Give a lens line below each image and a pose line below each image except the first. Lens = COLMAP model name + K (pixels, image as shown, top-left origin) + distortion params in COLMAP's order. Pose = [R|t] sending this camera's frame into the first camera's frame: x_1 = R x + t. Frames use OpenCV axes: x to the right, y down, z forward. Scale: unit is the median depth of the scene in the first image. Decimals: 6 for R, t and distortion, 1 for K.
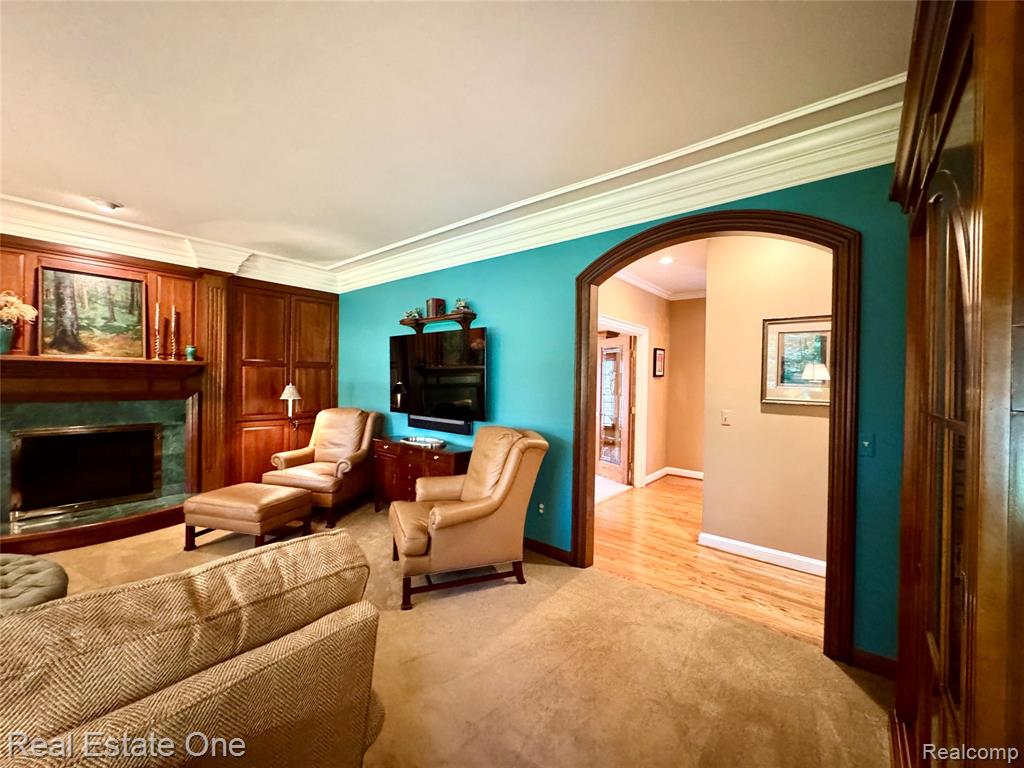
lens RADIAL K [[409.3, 0, 512.0], [0, 409.3, 384.0], [0, 0, 1]] dist [-0.000564, 0.000115]
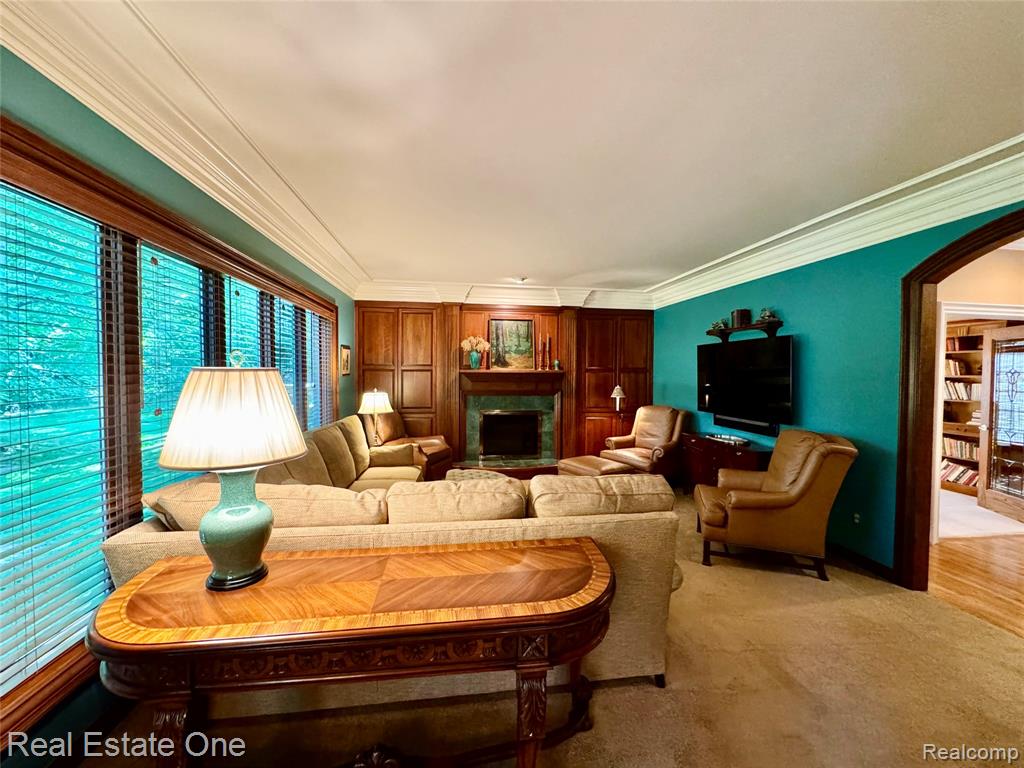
lens RADIAL K [[409.3, 0, 512.0], [0, 409.3, 384.0], [0, 0, 1]] dist [-0.000564, 0.000115]
pose [[0.746325, 0.007043, -0.665545, 0.094400], [-0.000317, 0.999948, 0.010226, -0.022708], [0.665582, -0.007421, 0.746288, -0.246792]]
